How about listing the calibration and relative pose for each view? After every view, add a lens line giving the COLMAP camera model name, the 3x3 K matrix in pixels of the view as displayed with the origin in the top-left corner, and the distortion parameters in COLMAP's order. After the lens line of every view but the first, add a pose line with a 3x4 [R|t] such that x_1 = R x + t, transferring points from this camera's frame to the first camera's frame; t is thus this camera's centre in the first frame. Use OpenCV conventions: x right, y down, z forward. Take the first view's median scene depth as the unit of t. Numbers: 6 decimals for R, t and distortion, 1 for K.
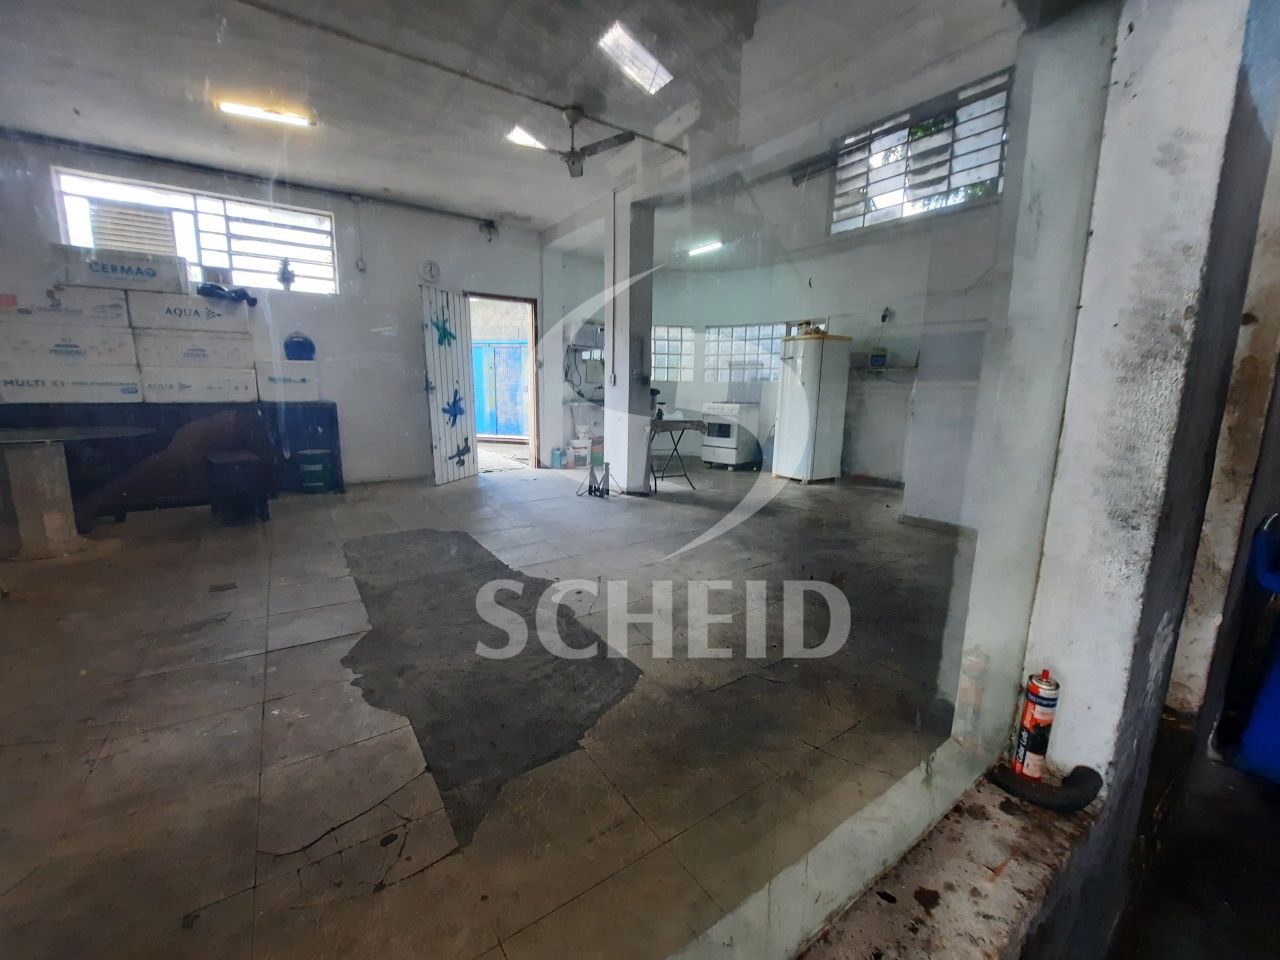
lens RADIAL K [[508.4, 0, 633.5], [0, 508.4, 478.4], [0, 0, 1]] dist [-0.016304, -0.000369]
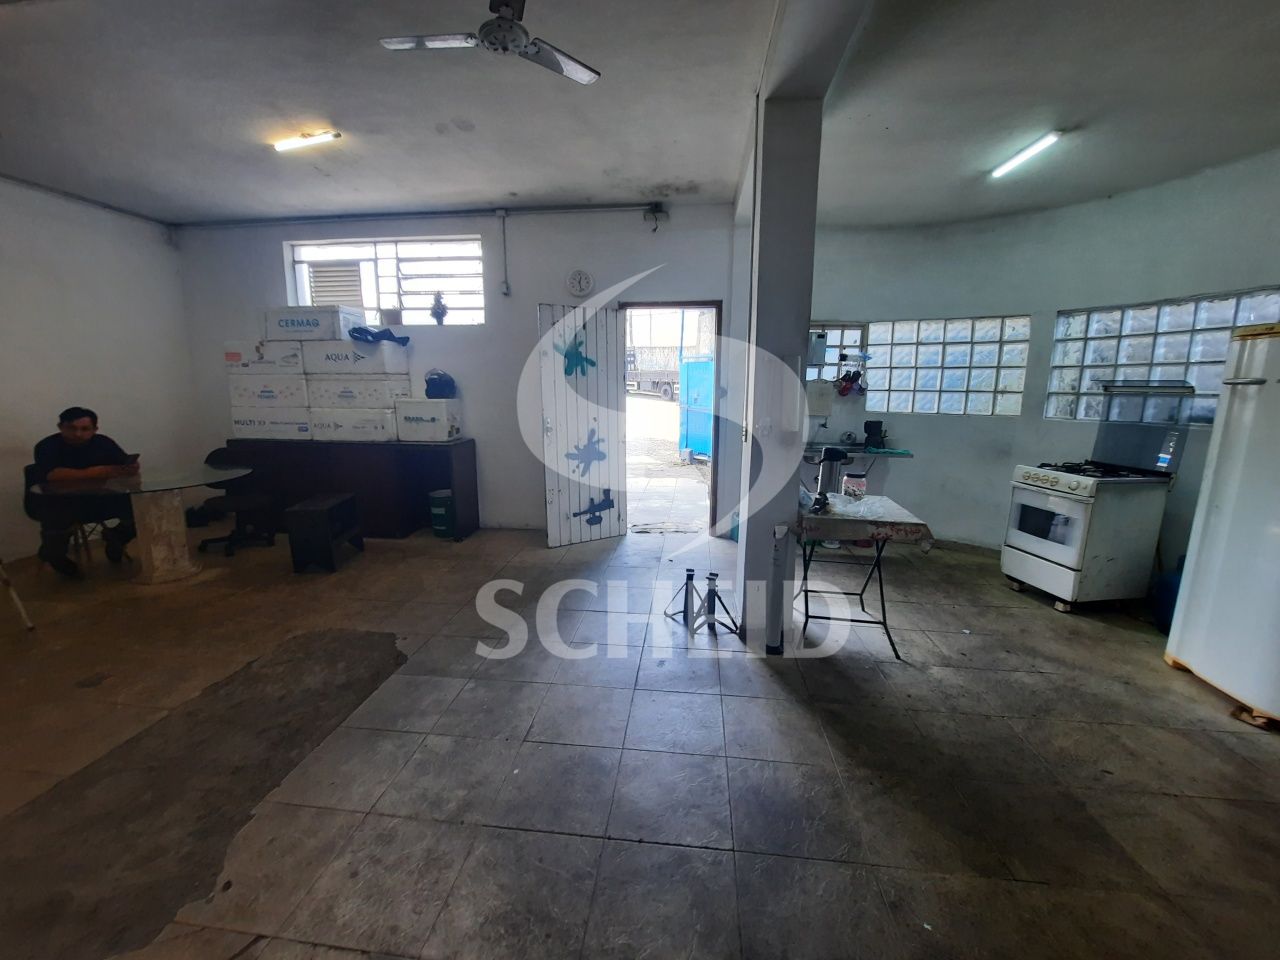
lens RADIAL K [[512.6, 0, 631.3], [0, 512.6, 475.0], [0, 0, 1]] dist [0.000623, -0.008809]
pose [[0.751537, 0.104243, -0.651403, 0.261365], [-0.109349, 0.993461, 0.032823, -0.159802], [0.650565, 0.046563, 0.758021, 0.506975]]
